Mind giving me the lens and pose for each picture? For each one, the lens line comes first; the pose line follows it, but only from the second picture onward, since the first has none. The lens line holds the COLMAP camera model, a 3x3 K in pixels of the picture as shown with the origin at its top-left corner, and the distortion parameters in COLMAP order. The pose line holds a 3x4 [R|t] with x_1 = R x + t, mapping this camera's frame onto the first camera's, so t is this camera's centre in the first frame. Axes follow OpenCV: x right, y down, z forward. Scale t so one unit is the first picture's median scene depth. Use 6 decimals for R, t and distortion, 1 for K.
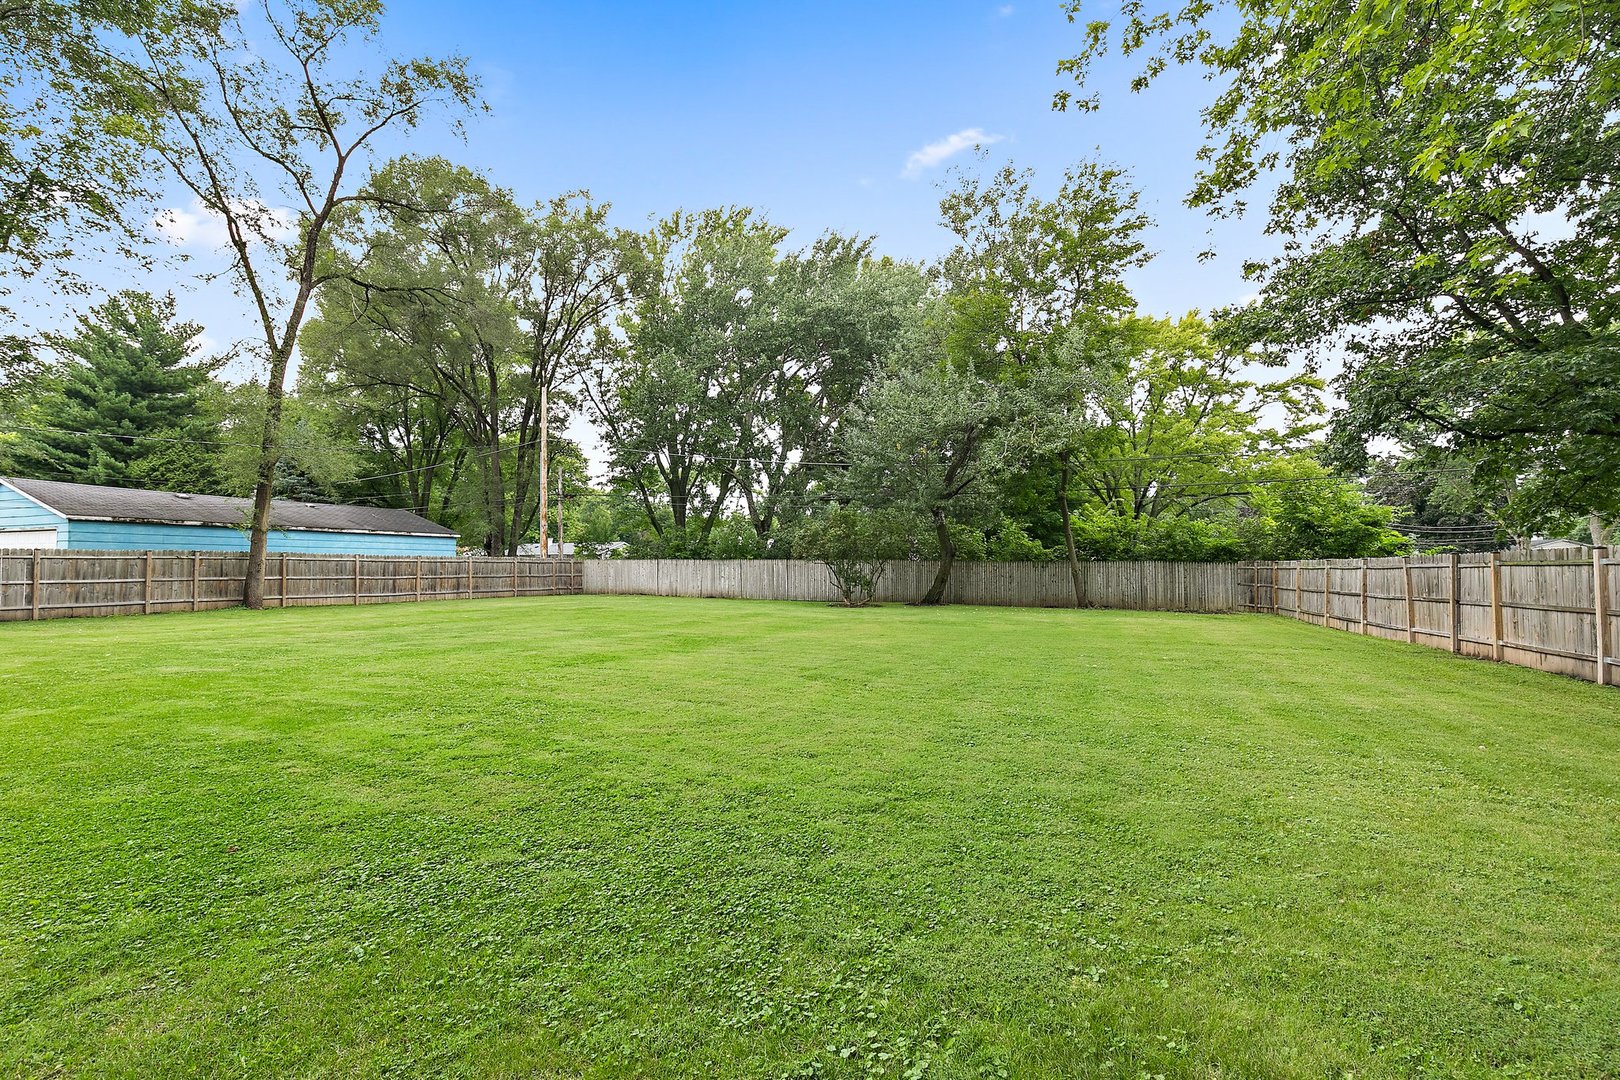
lens RADIAL K [[738.4, 0, 817.7], [0, 738.4, 553.0], [0, 0, 1]] dist [0.011548, -0.004445]
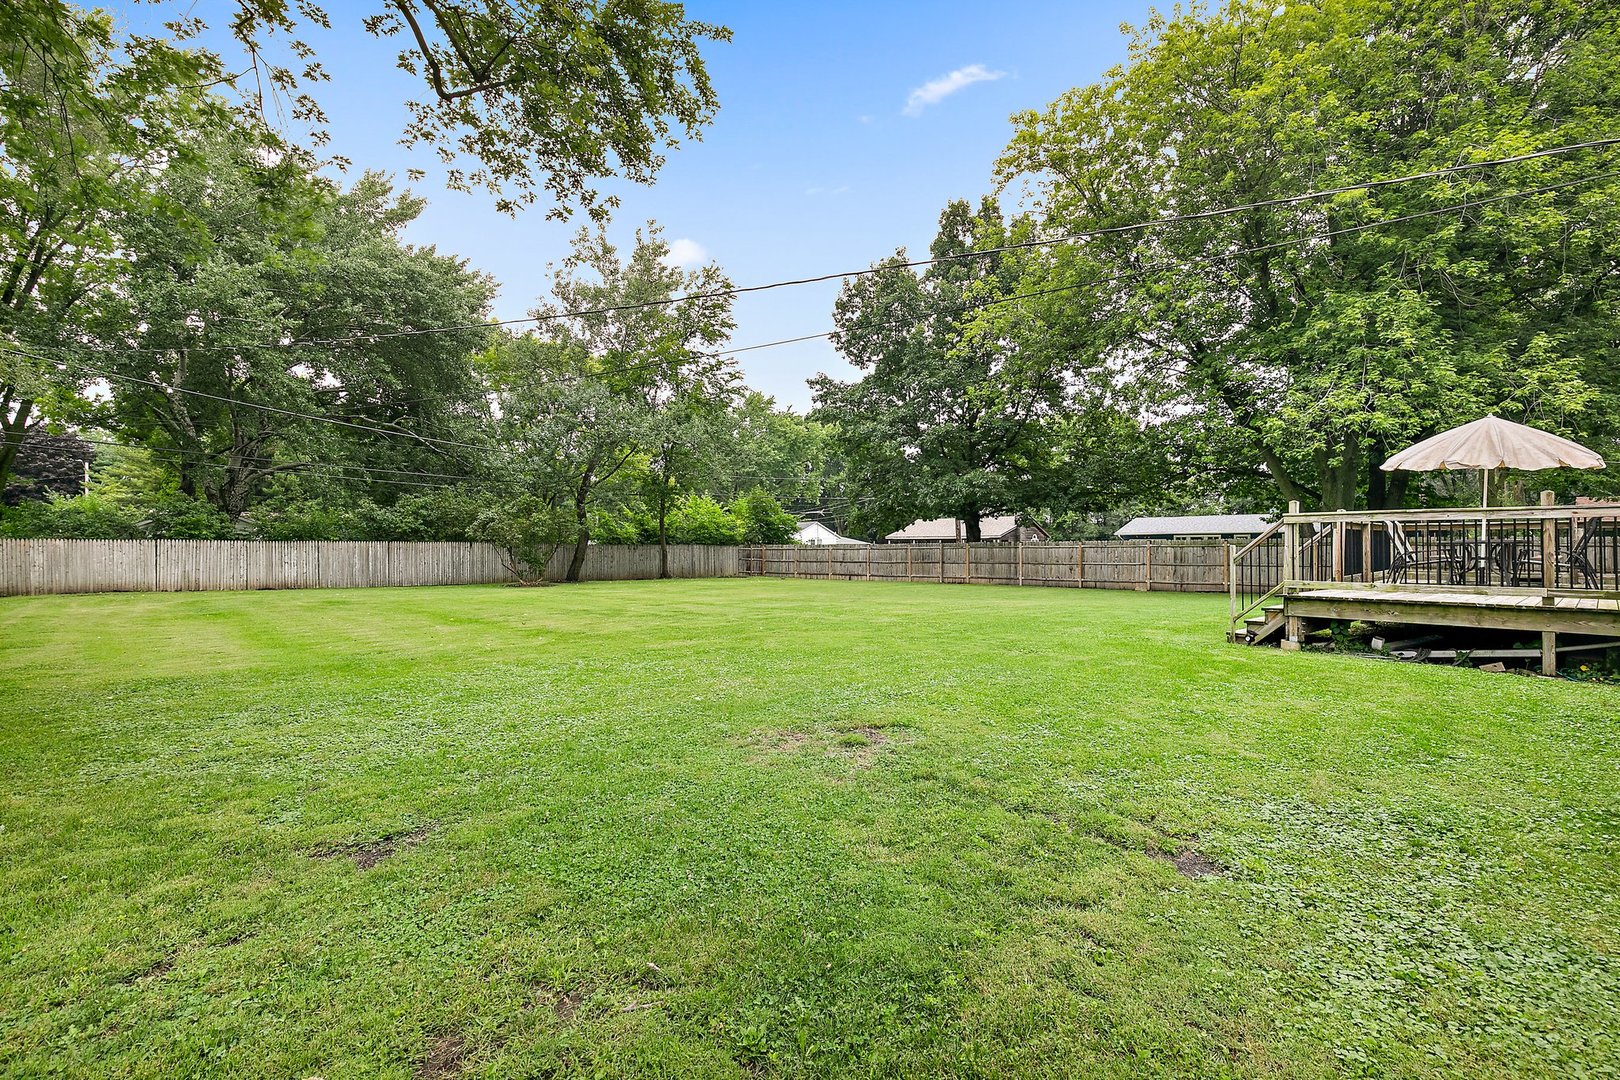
lens RADIAL K [[738.4, 0, 801.8], [0, 738.4, 527.9], [0, 0, 1]] dist [0.011548, -0.004445]
pose [[0.438688, 0.020830, 0.898398, -0.750122], [-0.016308, 0.999751, -0.015217, -0.002907], [-0.898491, -0.007976, 0.438919, 0.173285]]
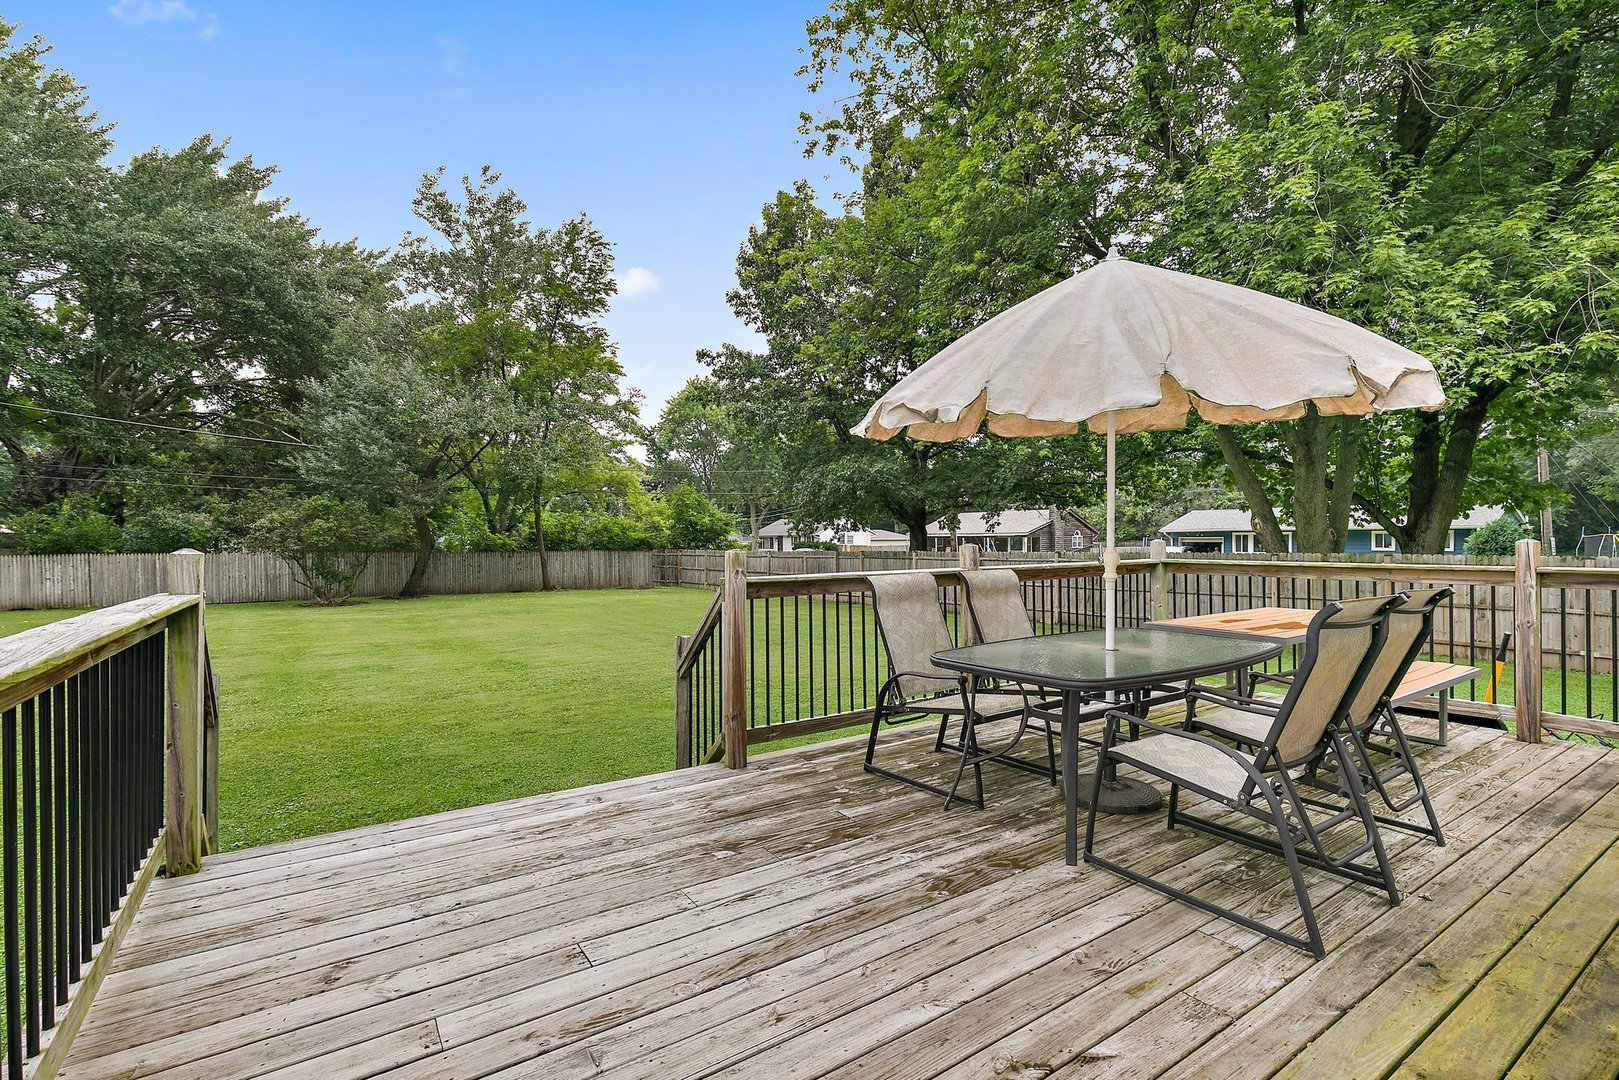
lens RADIAL K [[738.0, 0, 812.6], [0, 738.0, 538.1], [0, 0, 1]] dist [0.011548, -0.004445]
pose [[0.577086, -0.003773, 0.816674, -0.356459], [-0.007964, 0.999916, 0.010247, -0.025064], [-0.816644, -0.012417, 0.577008, -0.027595]]
